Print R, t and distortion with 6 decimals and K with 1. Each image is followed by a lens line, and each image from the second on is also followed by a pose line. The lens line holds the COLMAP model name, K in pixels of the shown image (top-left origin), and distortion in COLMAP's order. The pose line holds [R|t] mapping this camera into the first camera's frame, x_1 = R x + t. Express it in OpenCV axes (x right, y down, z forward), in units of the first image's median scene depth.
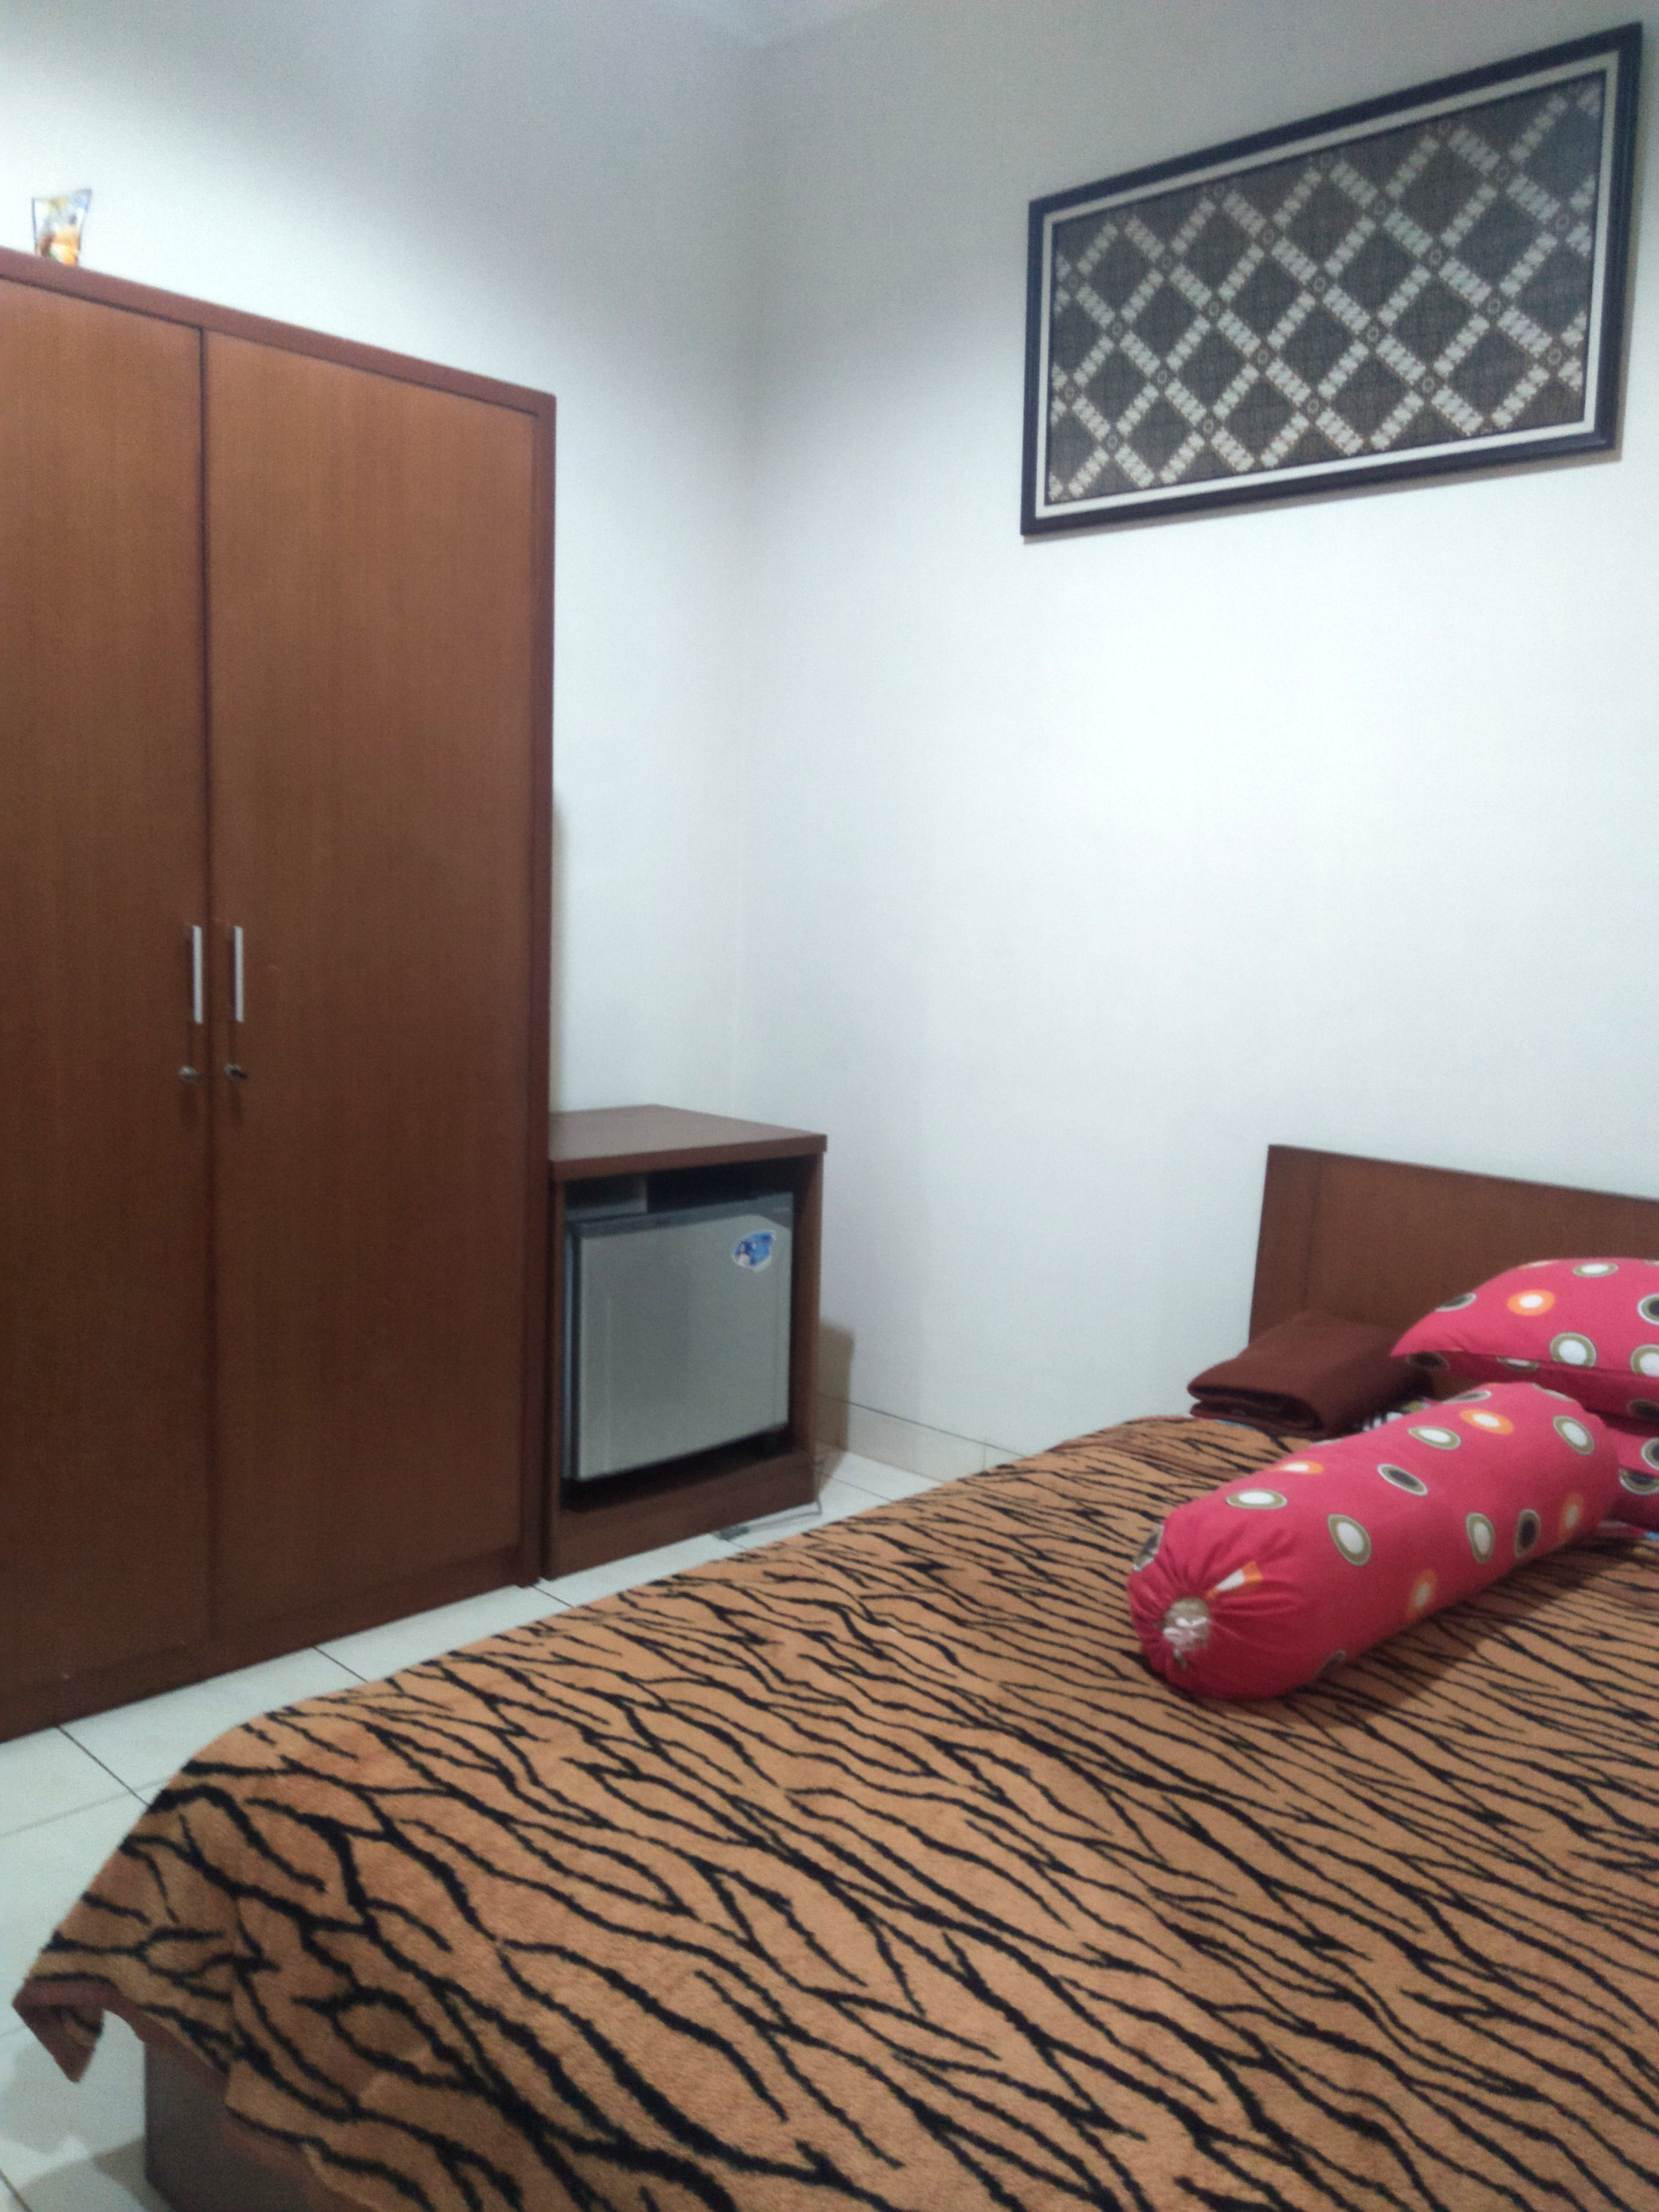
lens RADIAL K [[1723.5, 0, 829.5], [0, 1723.5, 1106.0], [0, 0, 1]] dist [0.062207, -0.078967]
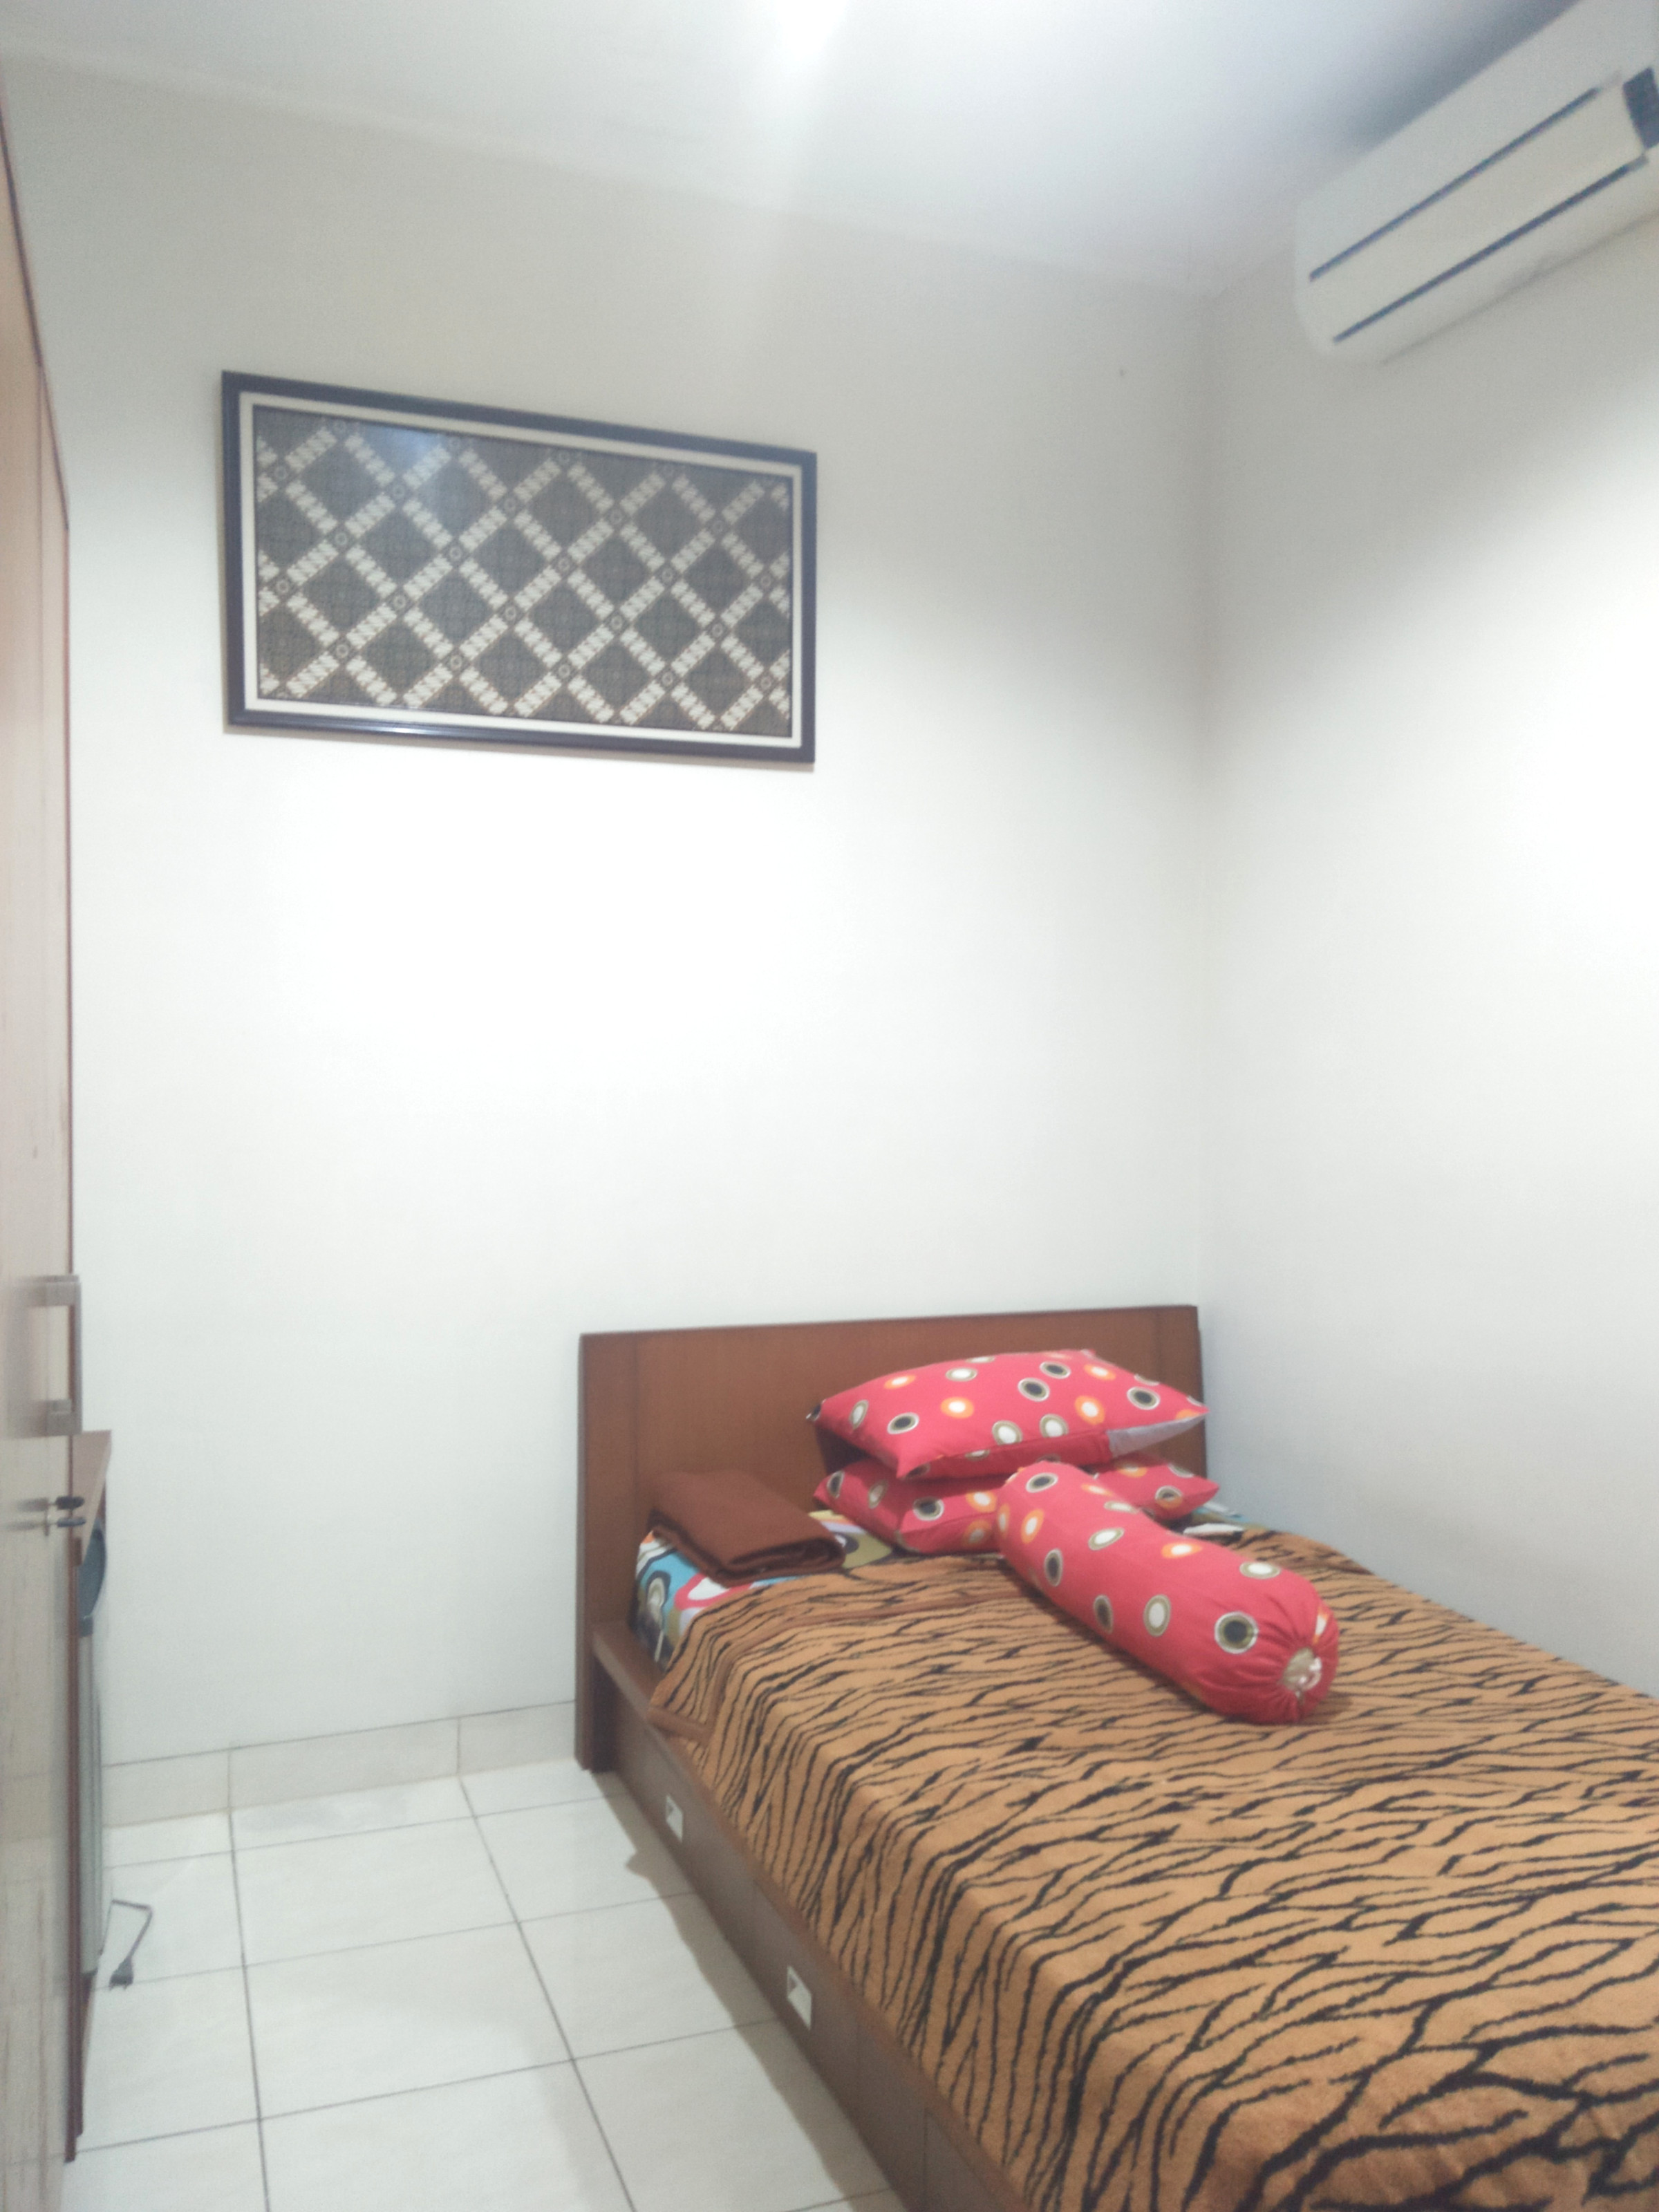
lens RADIAL K [[1749.5, 0, 829.5], [0, 1749.5, 1106.0], [0, 0, 1]] dist [0.063140, -0.047498]
pose [[0.438926, -0.065791, 0.896111, -1.130784], [0.122139, 0.992427, 0.013038, -0.200211], [-0.890183, 0.103727, 0.443638, 0.634721]]
